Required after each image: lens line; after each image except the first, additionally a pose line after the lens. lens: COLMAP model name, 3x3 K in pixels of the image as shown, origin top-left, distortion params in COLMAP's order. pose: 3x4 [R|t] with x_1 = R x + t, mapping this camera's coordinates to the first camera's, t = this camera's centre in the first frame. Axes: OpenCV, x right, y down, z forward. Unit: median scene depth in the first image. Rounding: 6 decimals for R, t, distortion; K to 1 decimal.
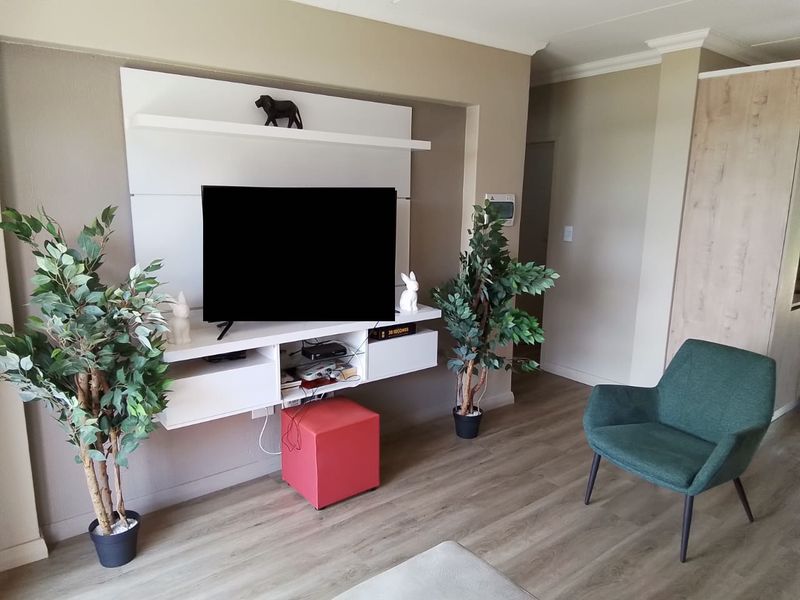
lens RADIAL K [[558.2, 0, 399.5], [0, 558.2, 305.1], [0, 0, 1]] dist [0.064076, -0.080739]
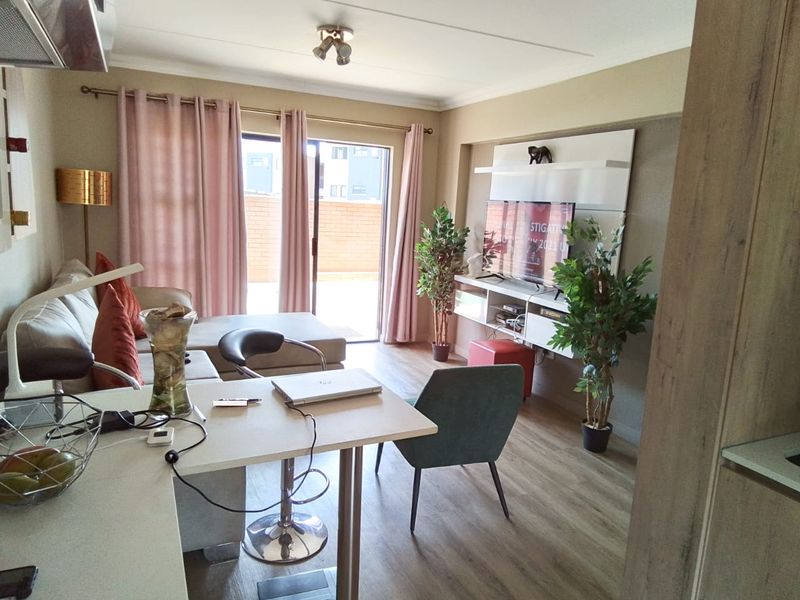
lens RADIAL K [[558.2, 0, 399.5], [0, 558.2, 305.1], [0, 0, 1]] dist [0.064076, -0.080739]
pose [[-0.226166, 0.150479, -0.962395, 1.436648], [-0.247871, 0.946582, 0.206257, -0.164762], [0.942024, 0.285198, -0.176786, 1.003074]]
